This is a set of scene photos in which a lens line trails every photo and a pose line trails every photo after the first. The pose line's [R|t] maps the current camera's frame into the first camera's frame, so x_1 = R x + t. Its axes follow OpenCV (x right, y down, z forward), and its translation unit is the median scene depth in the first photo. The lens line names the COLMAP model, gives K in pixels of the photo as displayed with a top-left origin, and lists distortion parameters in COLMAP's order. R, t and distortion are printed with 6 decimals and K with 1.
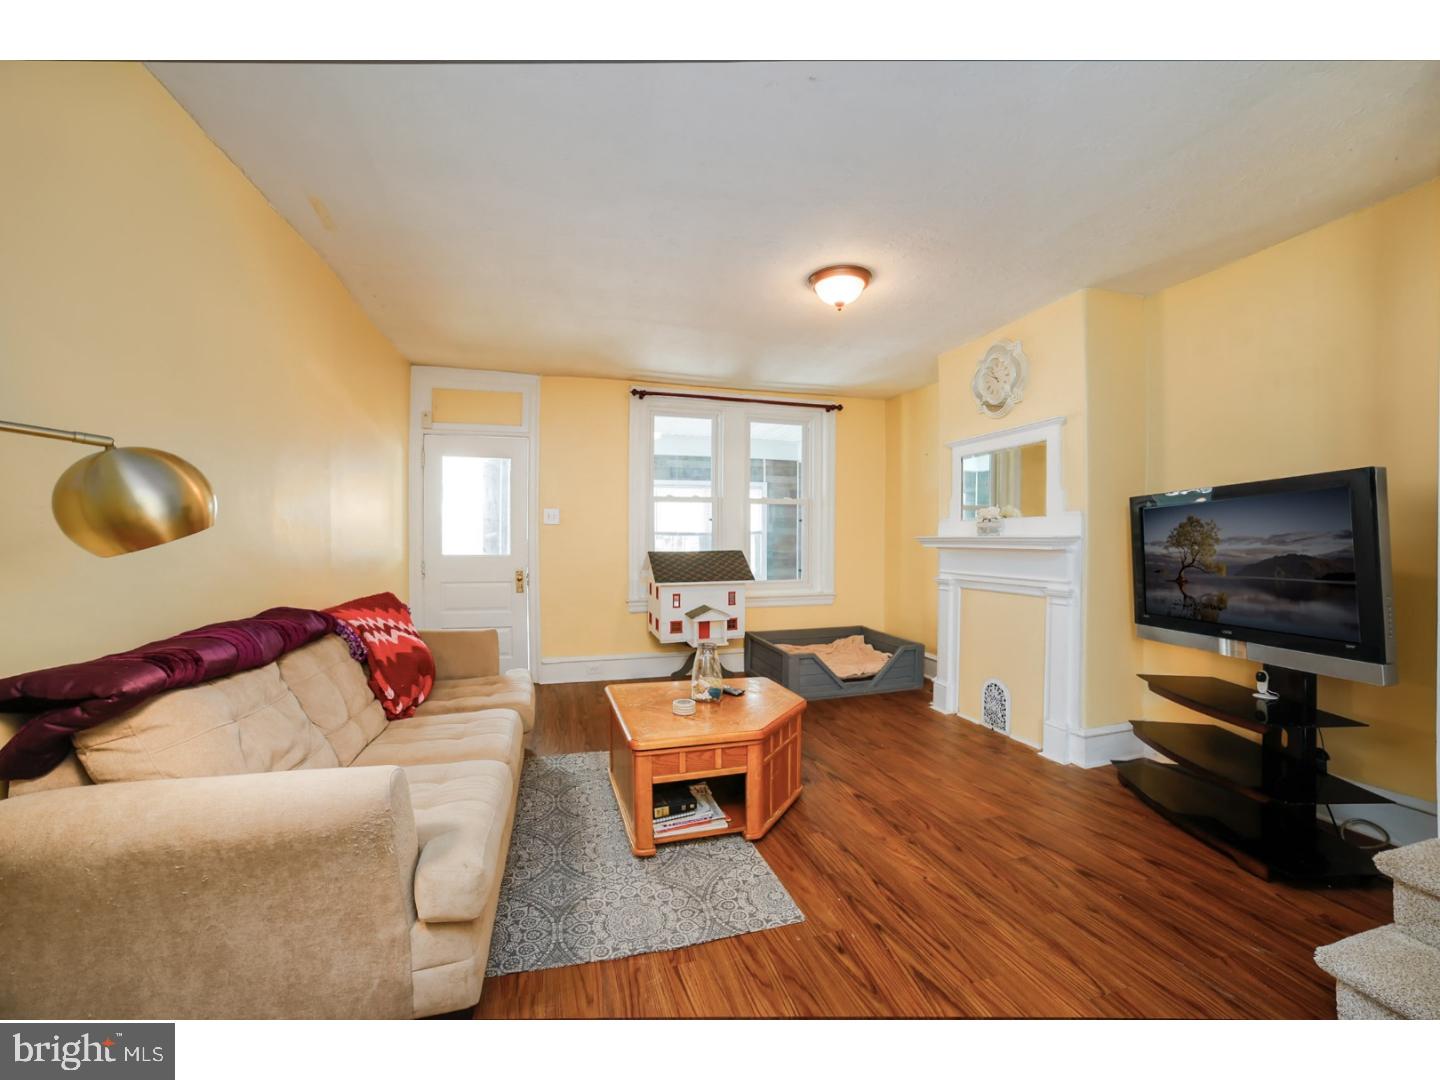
lens RADIAL K [[583.9, 0, 708.3], [0, 583.9, 531.9], [0, 0, 1]] dist [-0.050982, 0.004591]
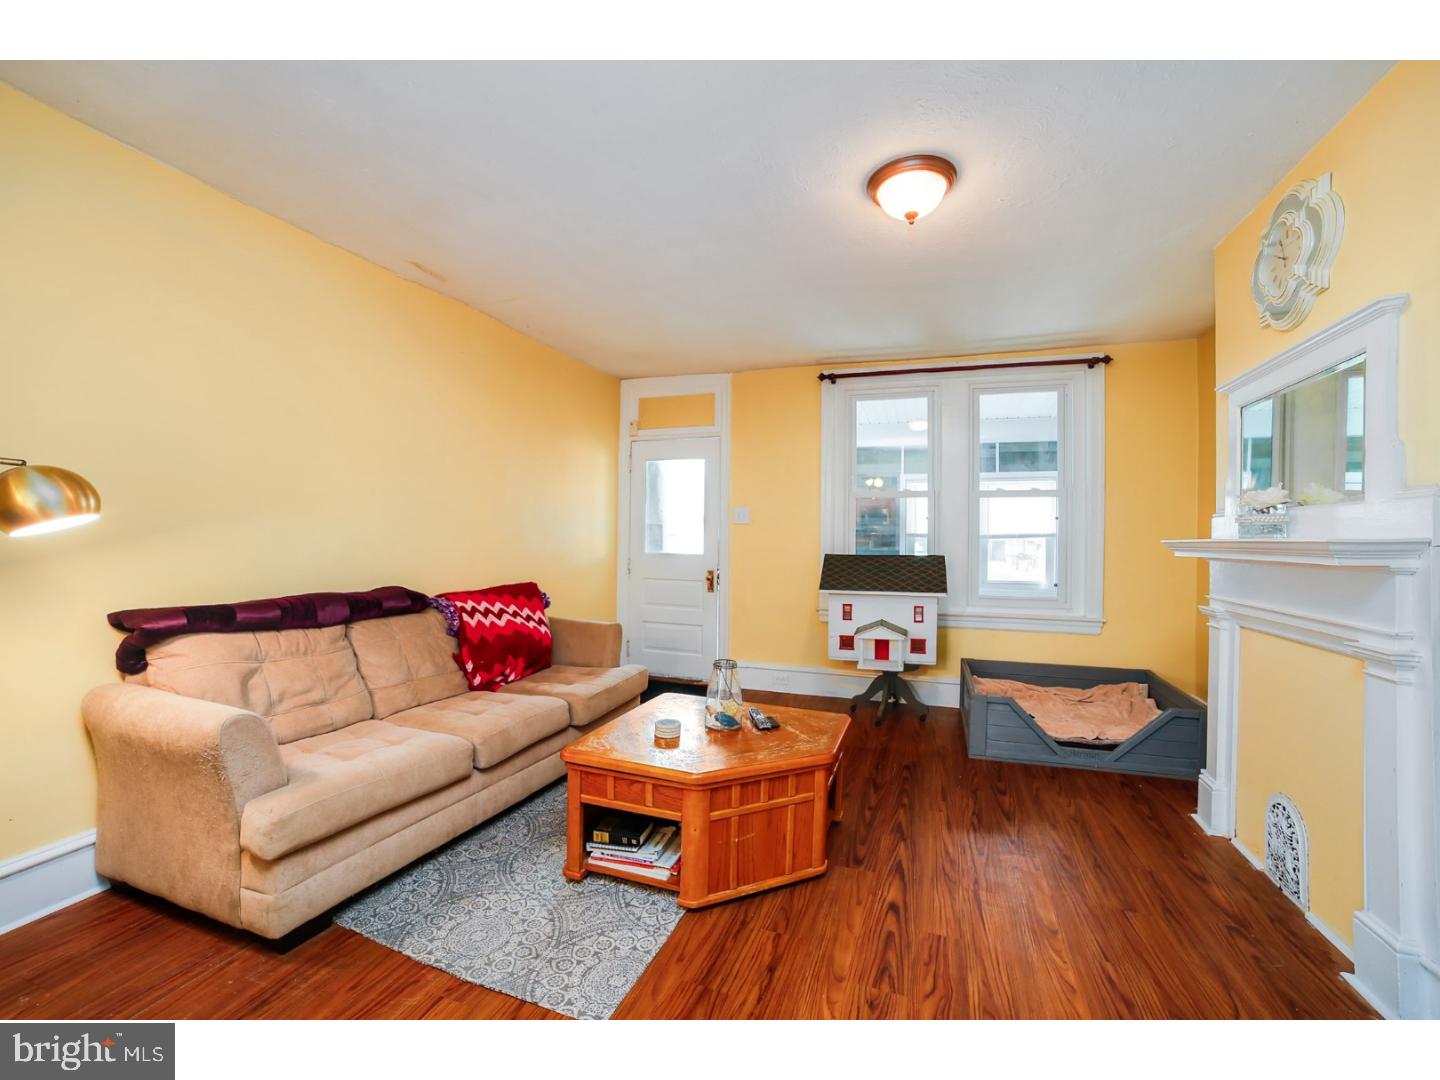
lens RADIAL K [[583.9, 0, 699.2], [0, 583.9, 539.8], [0, 0, 1]] dist [-0.050982, 0.004591]
pose [[0.807734, 0.012274, -0.589419, 0.281729], [-0.008593, 0.999922, 0.009047, 0.005305], [0.589484, -0.002242, 0.807777, 0.181256]]
